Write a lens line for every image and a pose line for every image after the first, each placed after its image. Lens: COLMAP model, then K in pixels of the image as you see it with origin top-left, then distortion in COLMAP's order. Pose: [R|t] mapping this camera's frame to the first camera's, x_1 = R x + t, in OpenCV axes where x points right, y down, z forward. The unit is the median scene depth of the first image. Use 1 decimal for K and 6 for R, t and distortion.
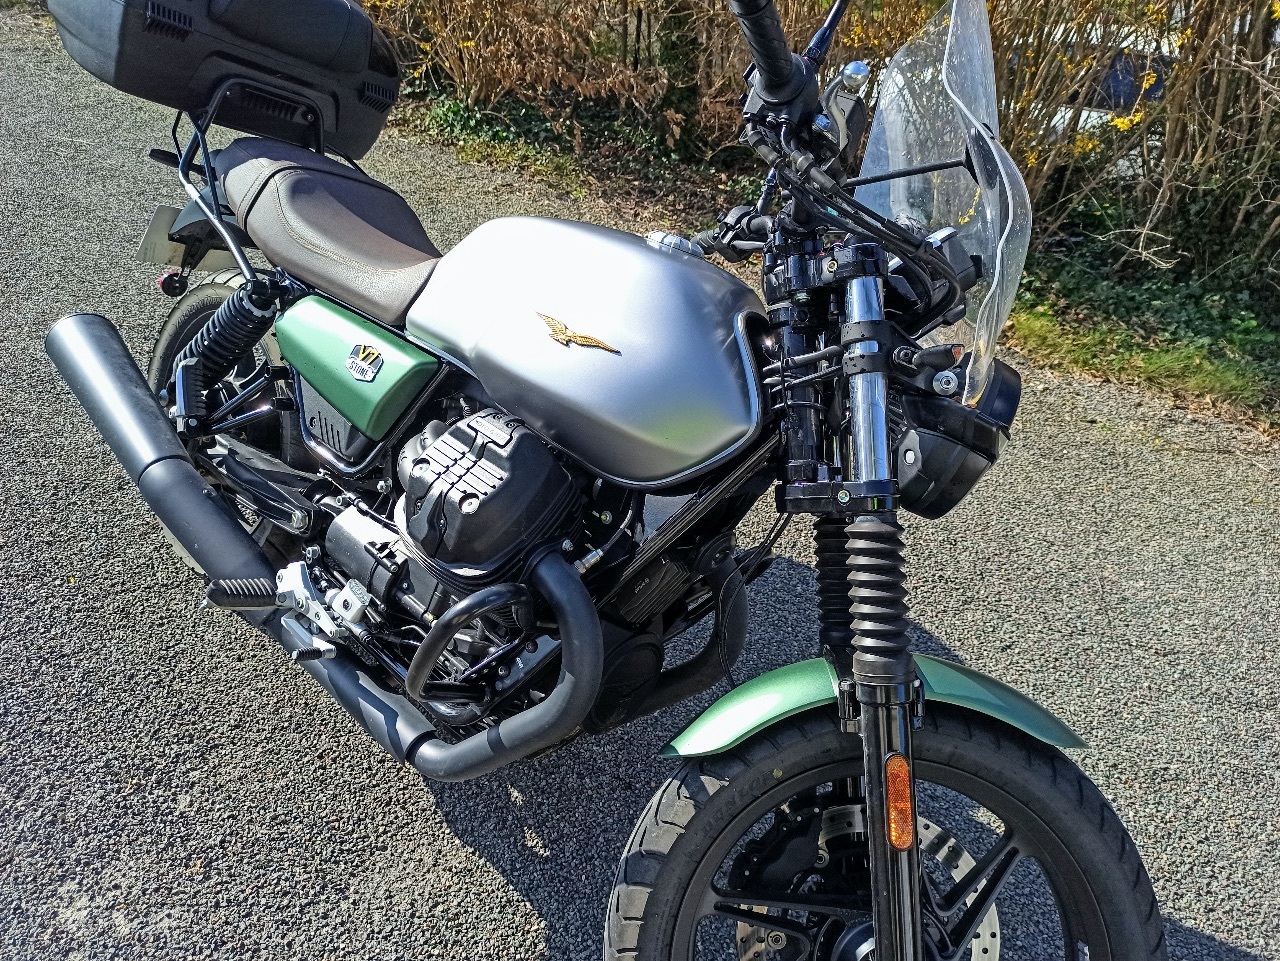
lens RADIAL K [[946.9, 0, 640.0], [0, 946.9, 480.5], [0, 0, 1]] dist [0.012842, 0.006937]
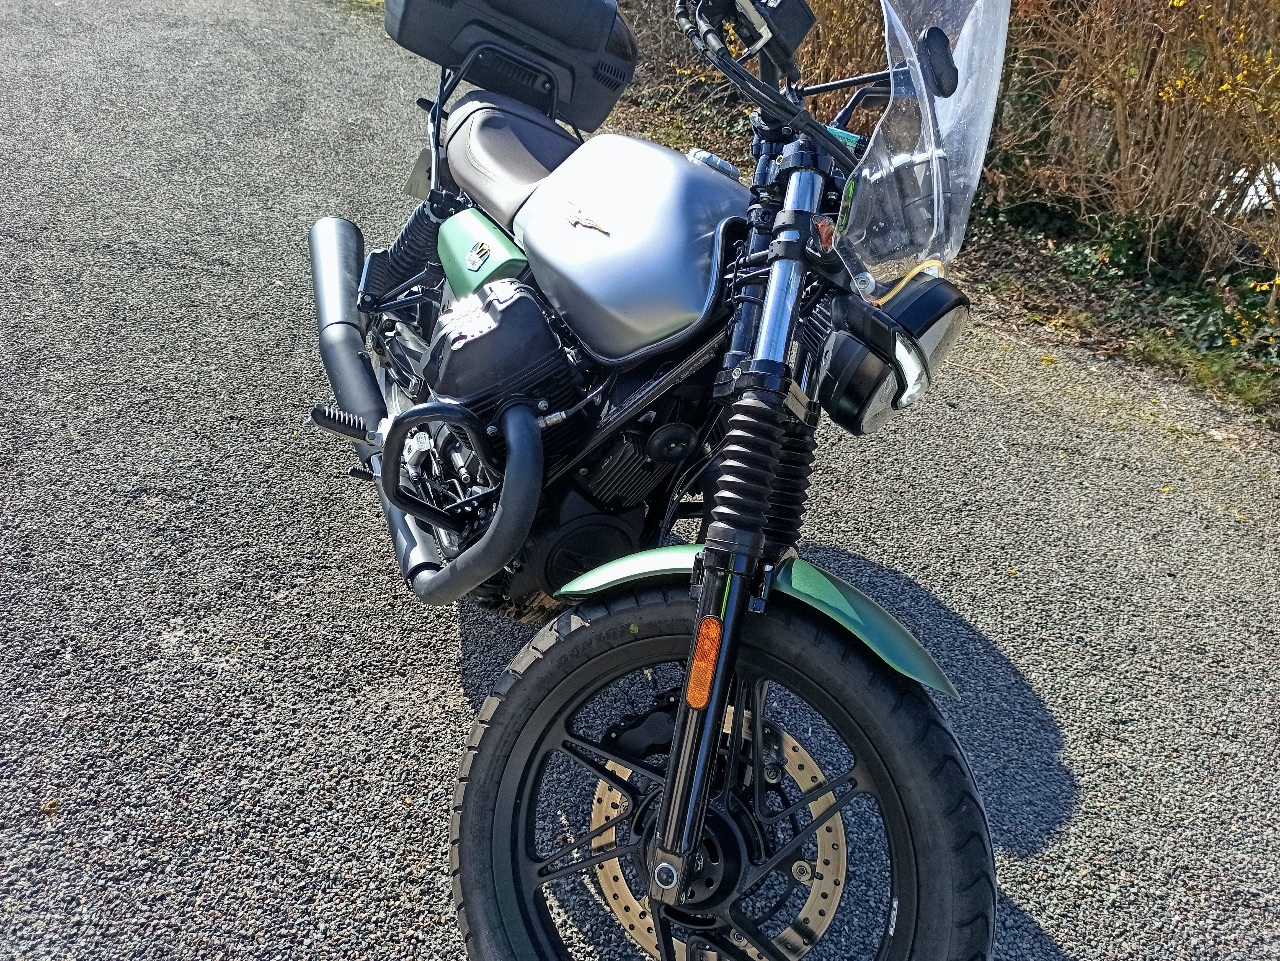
lens RADIAL K [[937.8, 0, 638.1], [0, 937.8, 480.9], [0, 0, 1]] dist [0.045419, -0.045843]
pose [[0.910964, 0.209268, -0.355460, 0.371844], [-0.235376, 0.971399, -0.031329, 0.139029], [0.338737, 0.112206, 0.934166, 0.008058]]
